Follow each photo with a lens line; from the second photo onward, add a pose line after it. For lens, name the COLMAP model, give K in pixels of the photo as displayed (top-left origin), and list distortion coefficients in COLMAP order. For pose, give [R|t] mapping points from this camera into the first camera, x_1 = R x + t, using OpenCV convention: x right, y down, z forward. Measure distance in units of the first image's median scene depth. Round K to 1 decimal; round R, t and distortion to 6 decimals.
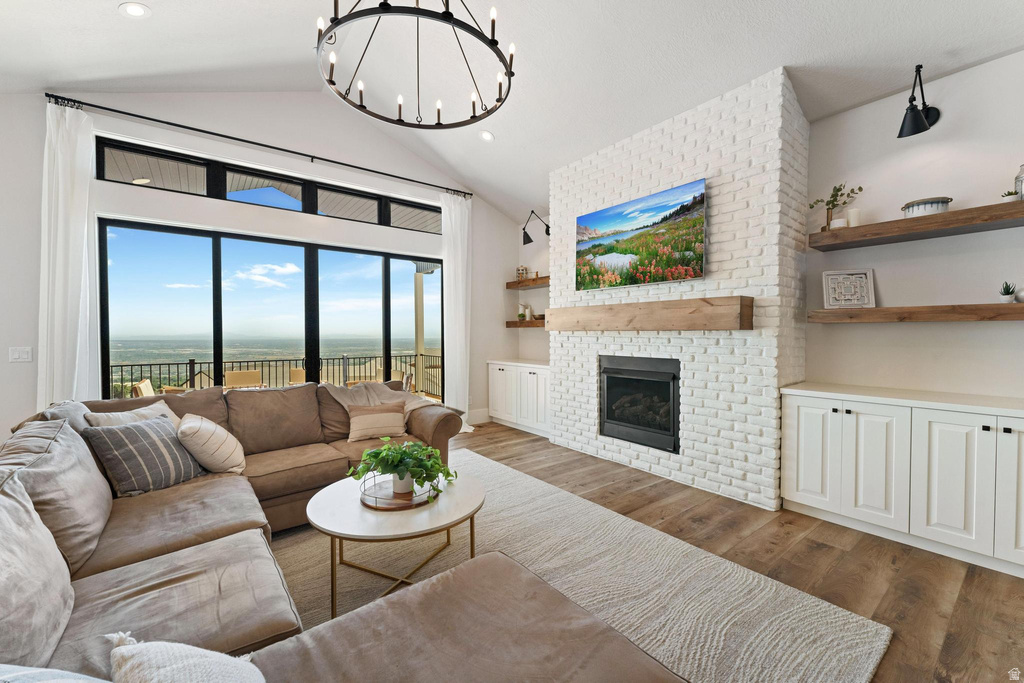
lens RADIAL K [[408.9, 0, 515.0], [0, 408.9, 341.0], [0, 0, 1]] dist [-0.002524, -0.000369]
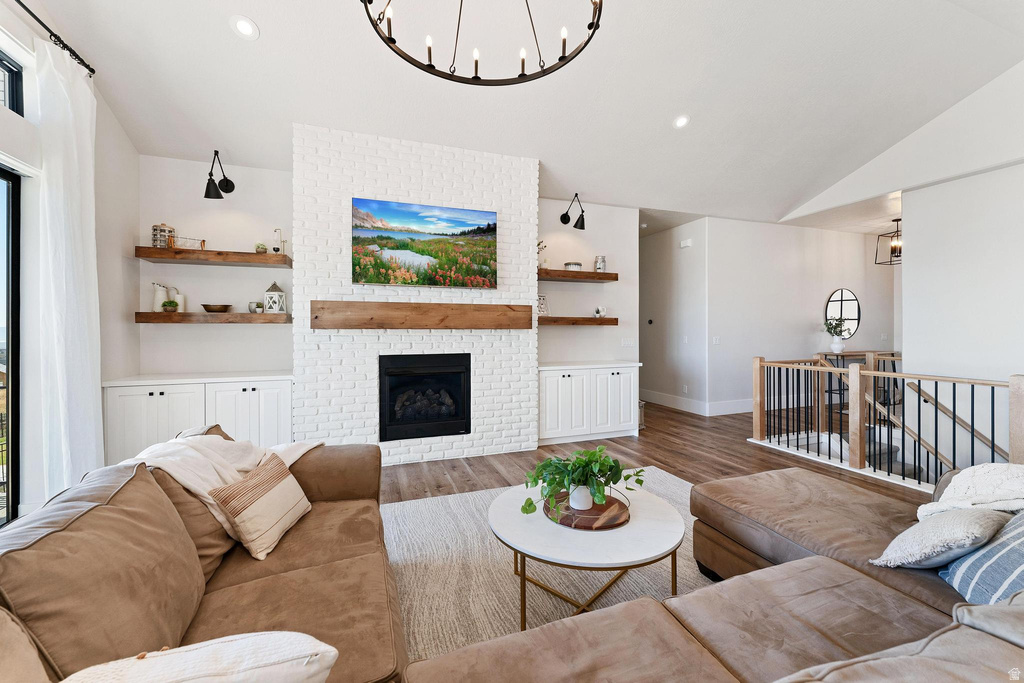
lens RADIAL K [[411.7, 0, 514.0], [0, 411.7, 331.6], [0, 0, 1]] dist [-0.001950, -0.000451]
pose [[0.303463, -0.001714, 0.952842, -0.697985], [0.020085, 0.999788, -0.004598, -0.010512], [-0.952632, 0.020534, 0.303433, 0.505916]]
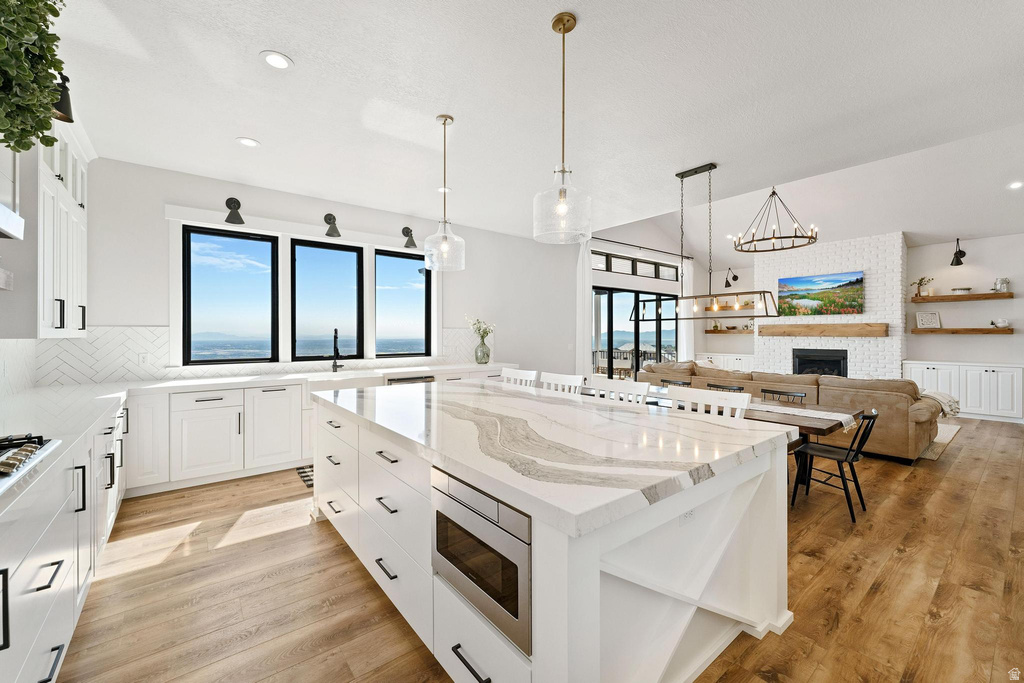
lens RADIAL K [[411.7, 0, 514.0], [0, 411.7, 331.6], [0, 0, 1]] dist [-0.001950, -0.000451]
pose [[0.999925, 0.000030, 0.012217, -1.401394], [0.000264, 0.999711, -0.024022, -0.000626], [-0.012214, 0.024023, 0.999637, -1.178628]]
